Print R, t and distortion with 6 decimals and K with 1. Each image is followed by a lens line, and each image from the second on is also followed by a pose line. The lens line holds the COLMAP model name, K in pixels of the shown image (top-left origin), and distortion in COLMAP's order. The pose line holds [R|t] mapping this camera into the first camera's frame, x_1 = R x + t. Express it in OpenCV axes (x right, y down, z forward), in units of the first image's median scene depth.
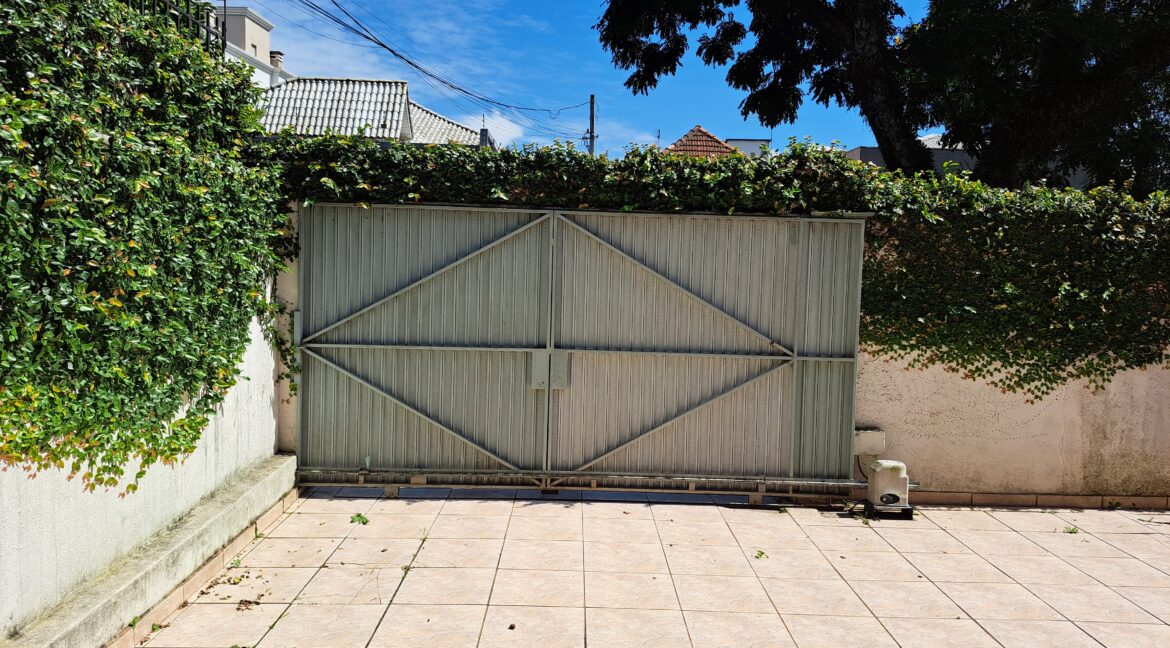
lens RADIAL K [[823.4, 0, 585.0], [0, 823.4, 324.0], [0, 0, 1]] dist [0.045109, -0.052145]
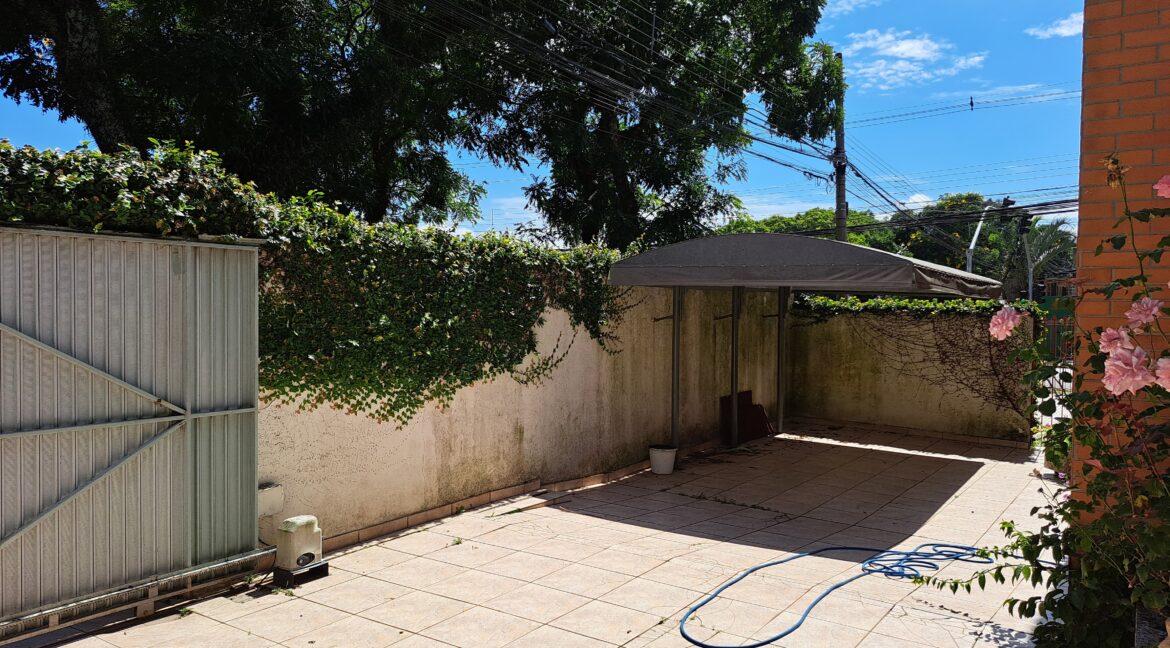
lens RADIAL K [[823.4, 0, 585.0], [0, 823.4, 324.0], [0, 0, 1]] dist [0.045109, -0.052145]
pose [[0.566173, -0.039726, 0.823328, -0.182094], [0.067653, 0.997708, 0.001617, -0.022820], [-0.821505, 0.054785, 0.567563, 0.220748]]
